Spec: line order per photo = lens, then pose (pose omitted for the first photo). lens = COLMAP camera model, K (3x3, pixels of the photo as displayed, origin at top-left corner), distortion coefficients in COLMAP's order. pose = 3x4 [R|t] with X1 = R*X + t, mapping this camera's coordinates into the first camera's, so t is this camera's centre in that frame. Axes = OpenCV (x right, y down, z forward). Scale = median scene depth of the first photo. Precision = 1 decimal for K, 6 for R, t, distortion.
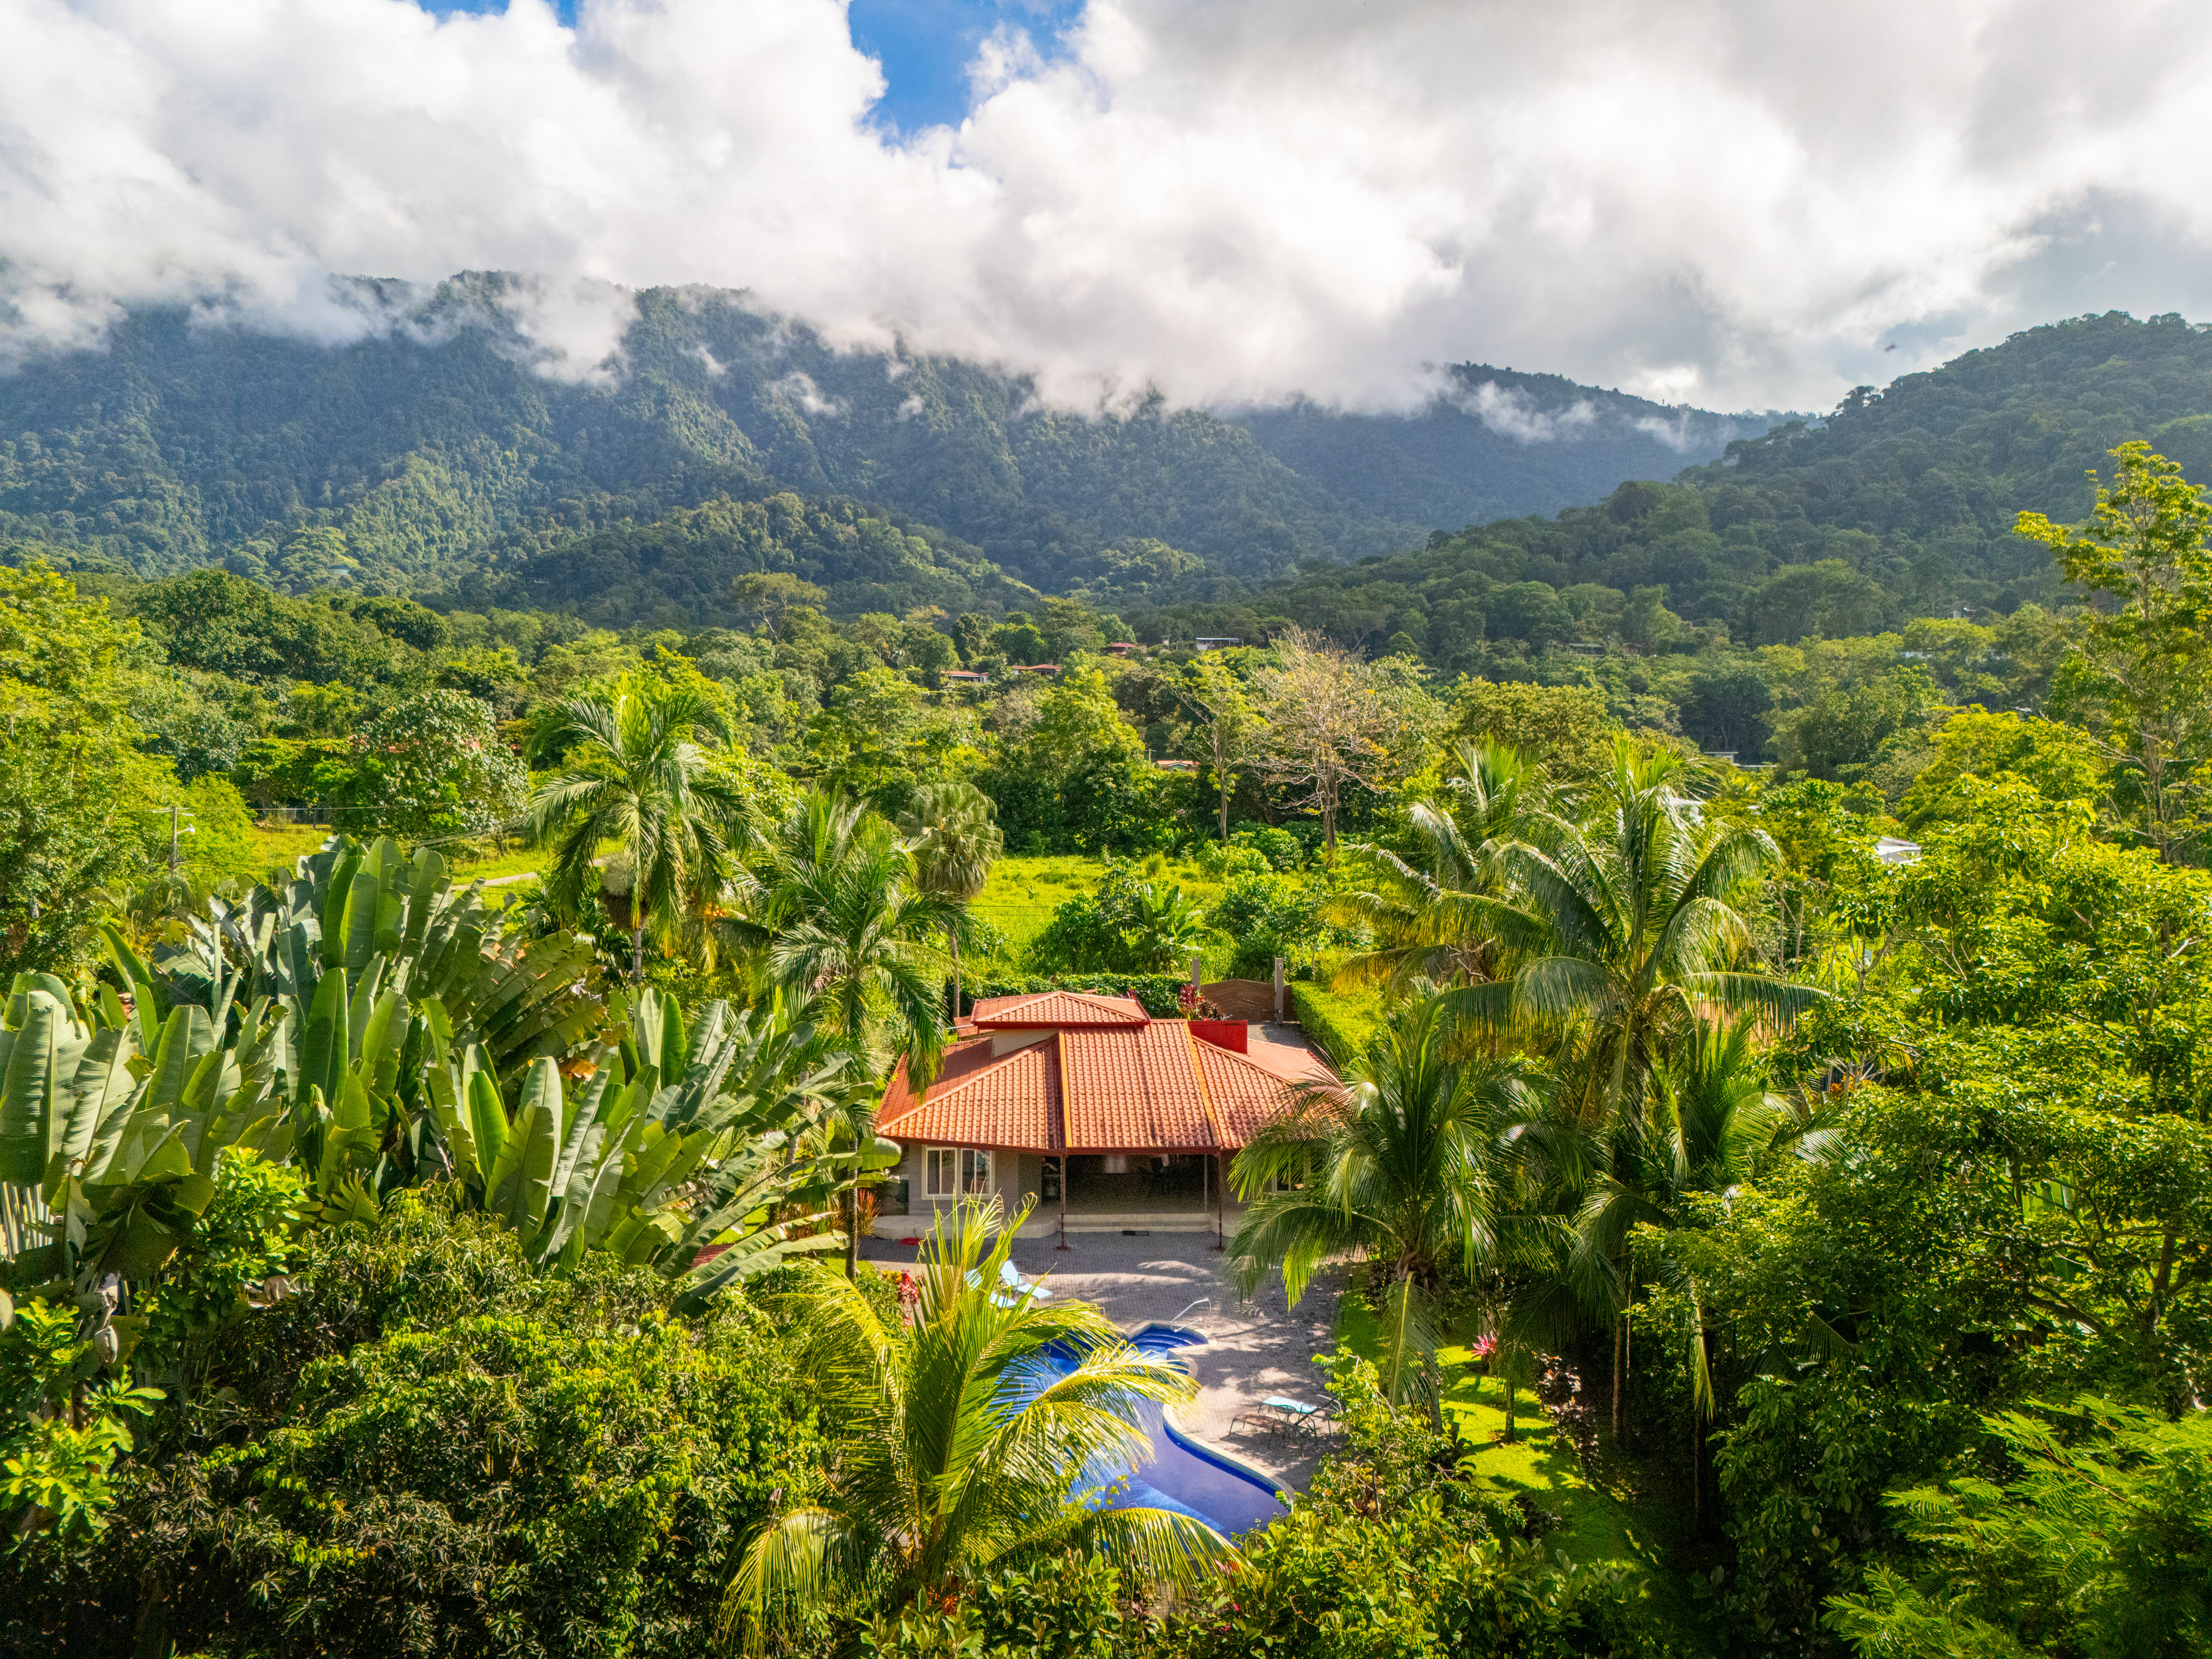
lens RADIAL K [[1539.7, 0, 1106.0], [0, 1539.7, 829.5], [0, 0, 1]] dist [0.044382, -0.005243]
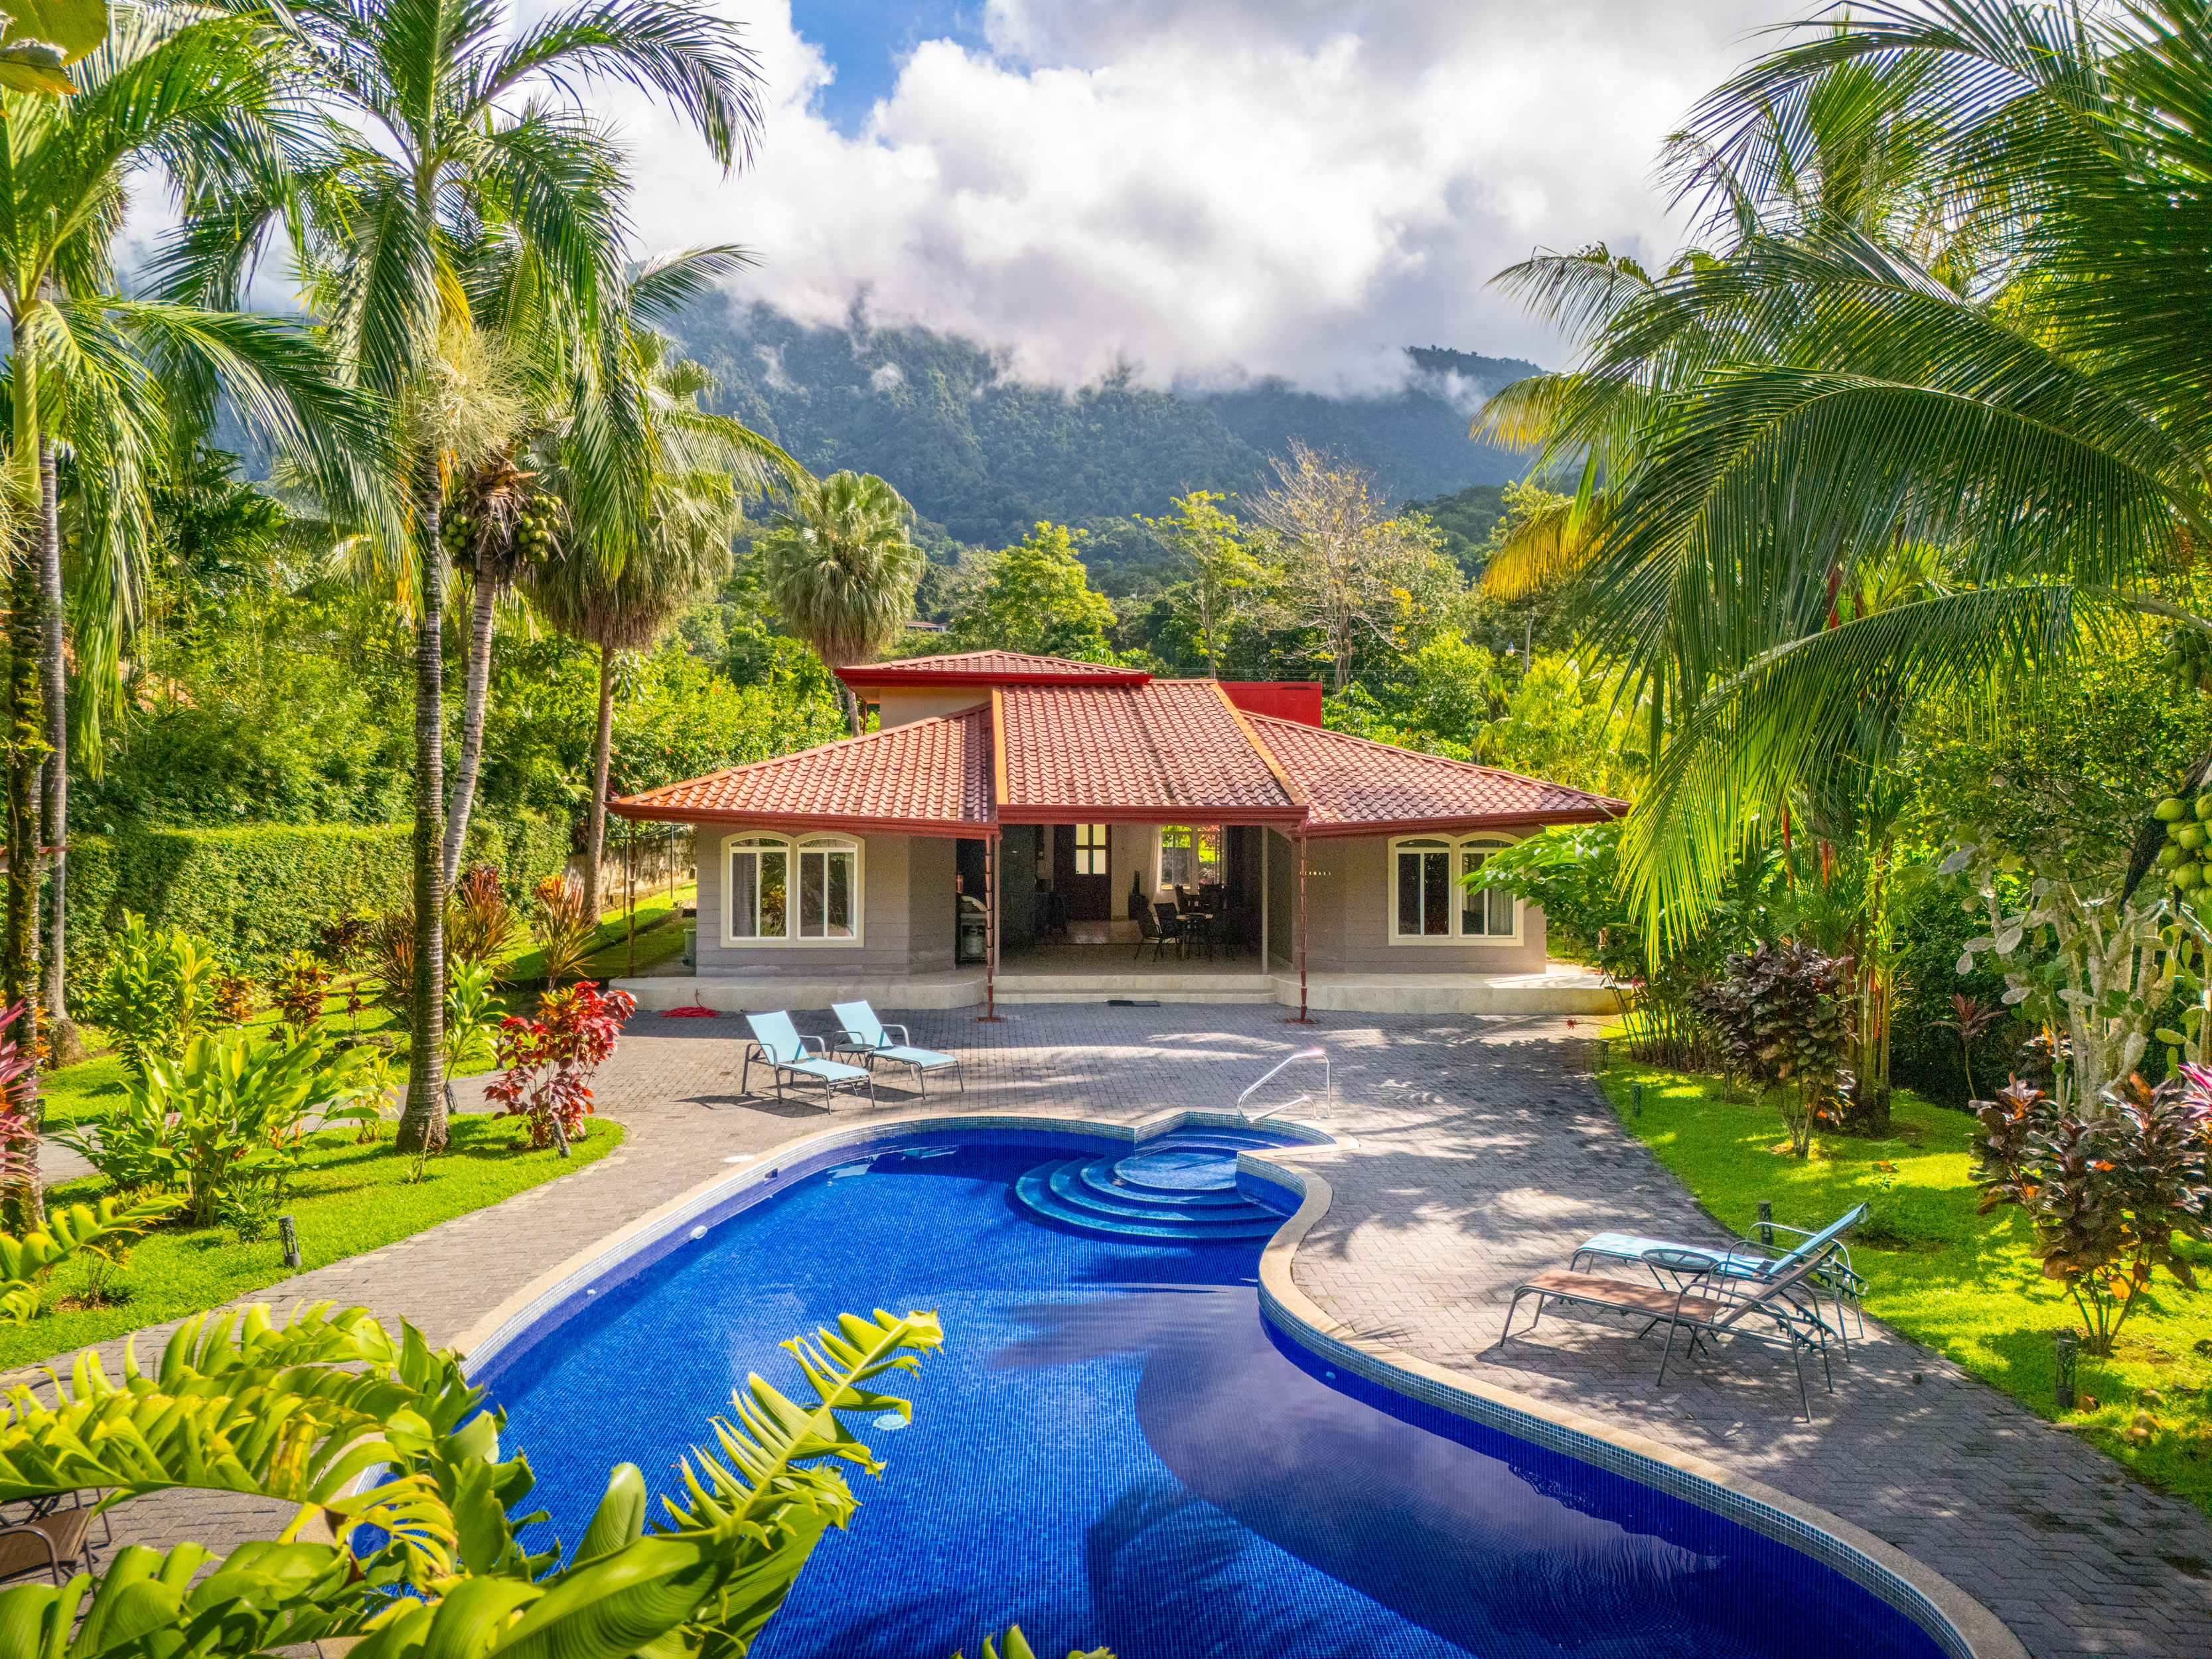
lens RADIAL K [[1556.6, 0, 1106.0], [0, 1556.6, 829.5], [0, 0, 1]] dist [0.040690, -0.076879]
pose [[0.999754, -0.001386, 0.022152, -0.001031], [0.001150, 0.999943, 0.010656, 0.122623], [-0.022166, -0.010628, 0.999698, 0.298953]]
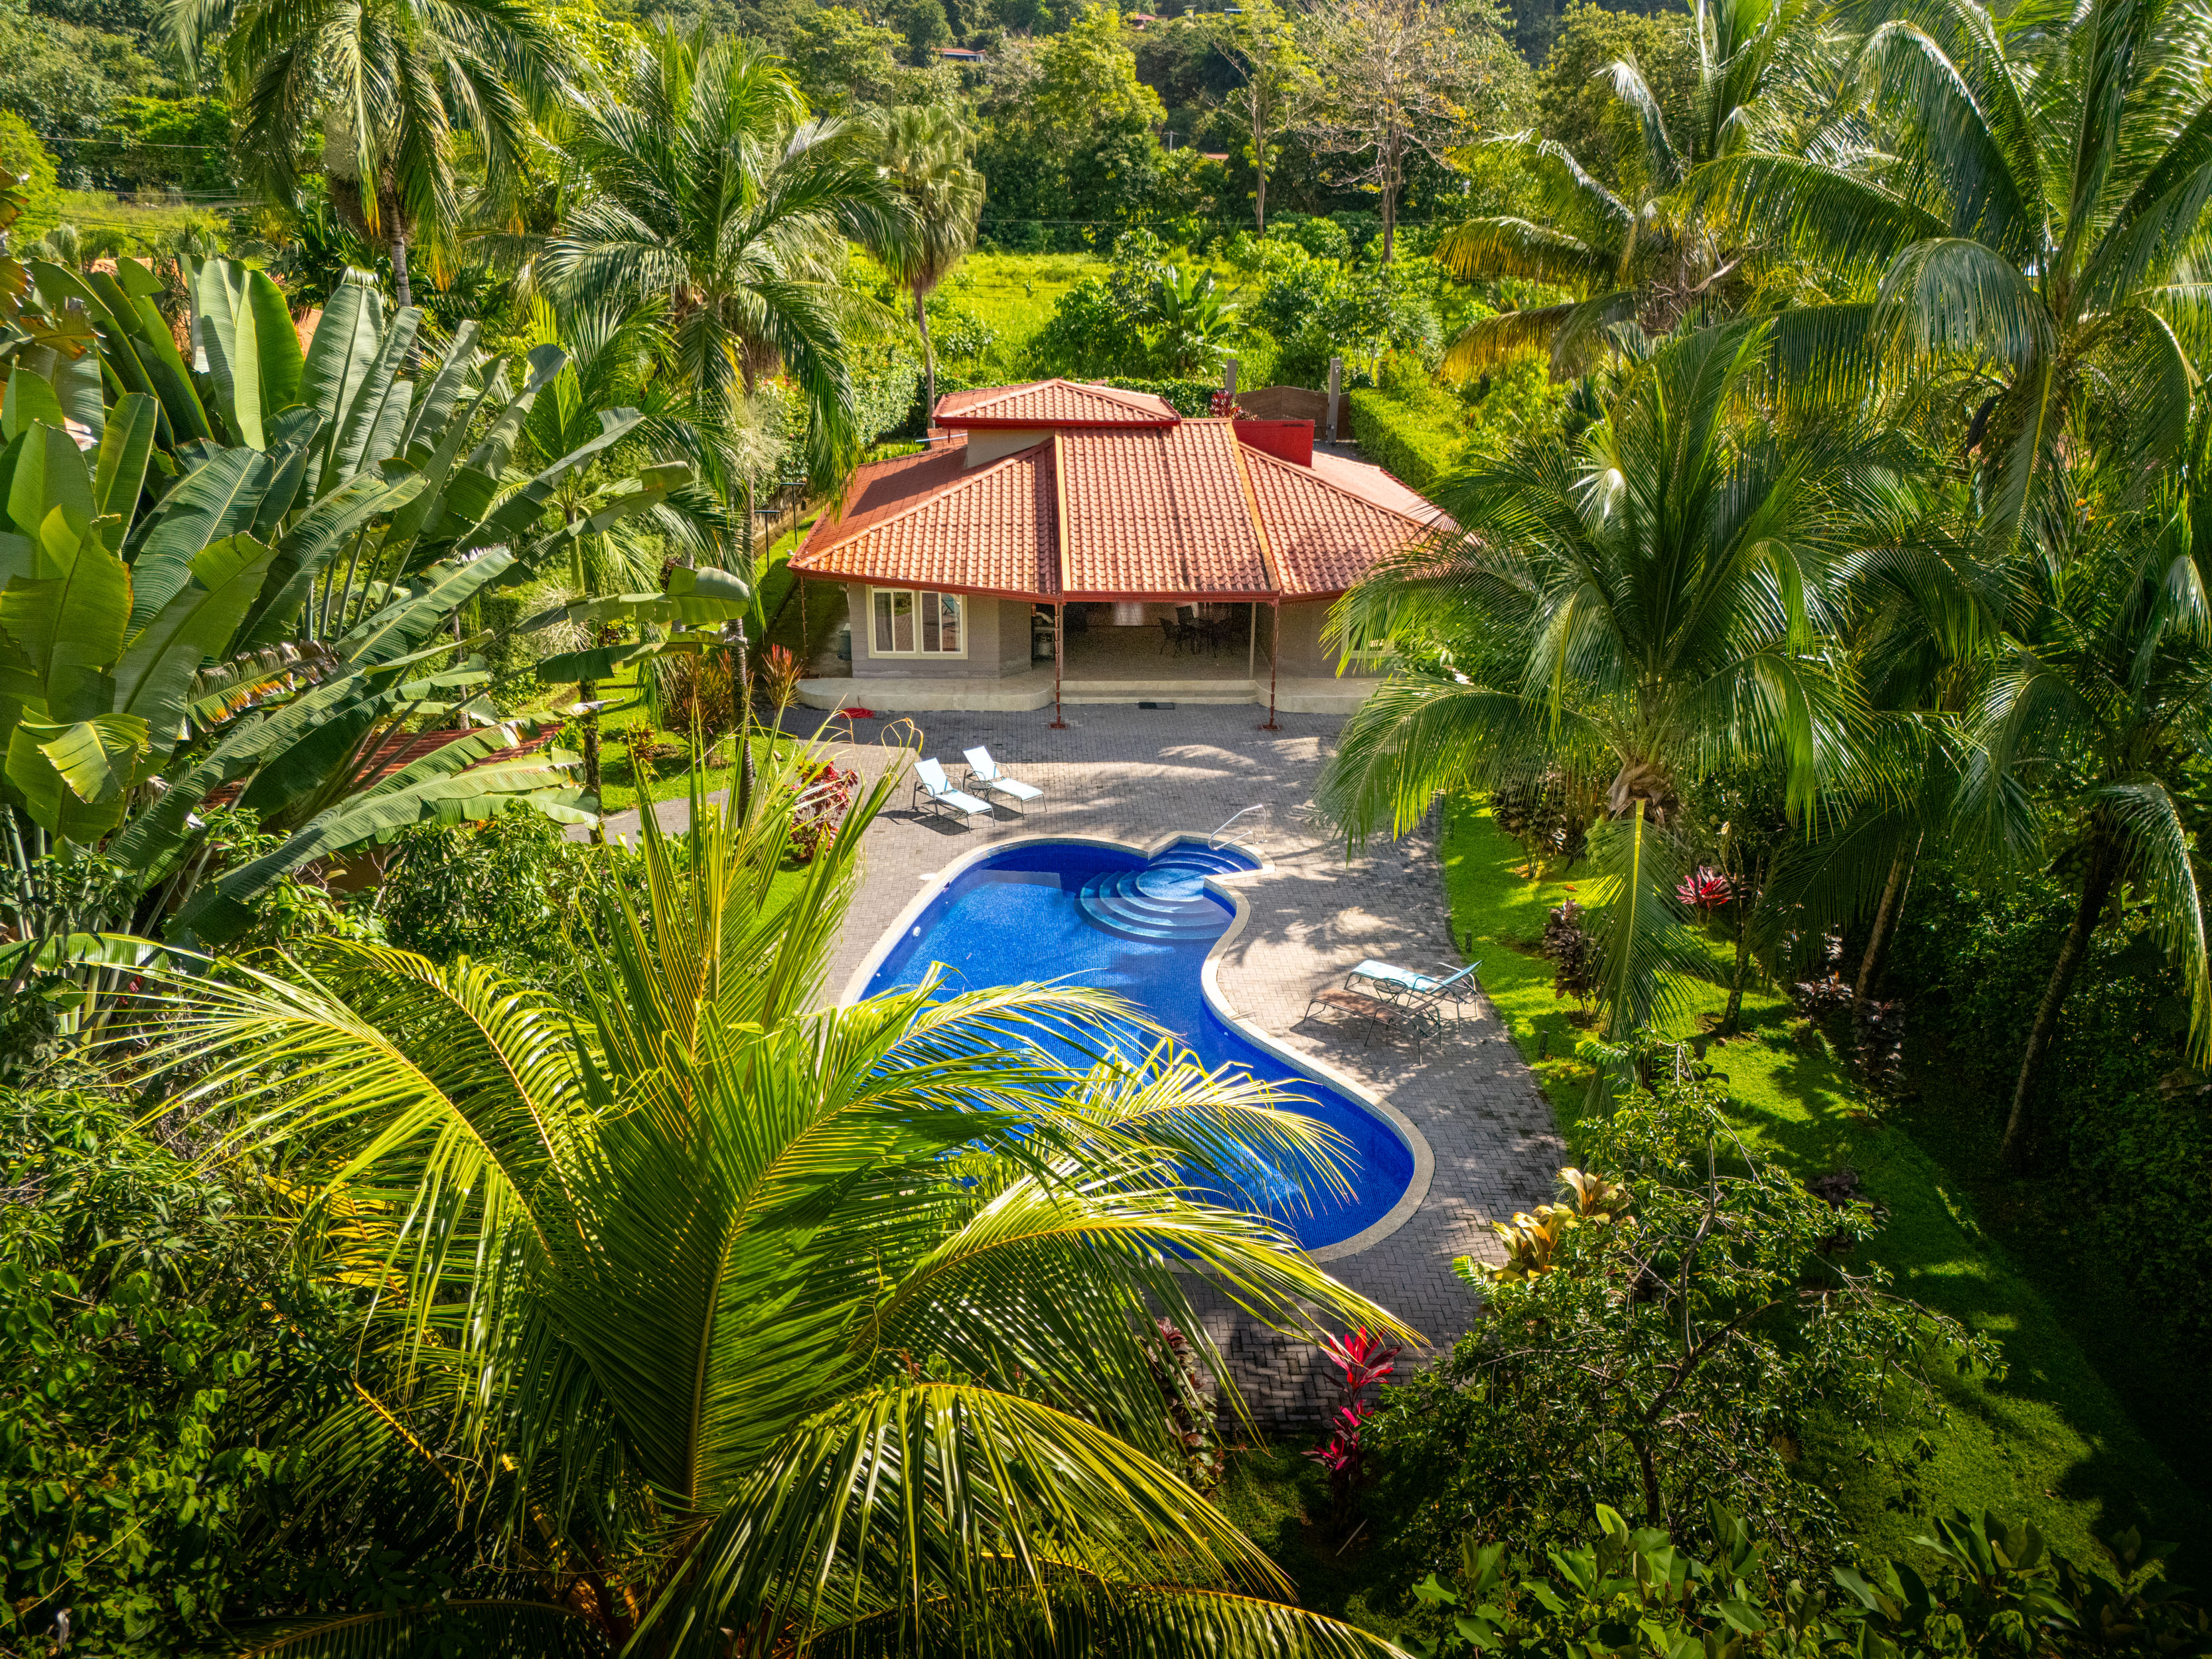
lens RADIAL K [[1539.7, 0, 1106.0], [0, 1539.7, 829.5], [0, 0, 1]] dist [0.044382, -0.005243]
pose [[0.999935, 0.010720, -0.003877, -0.000997], [-0.008702, 0.937496, 0.347886, 0.036563], [0.007364, -0.347830, 0.937529, 0.174990]]
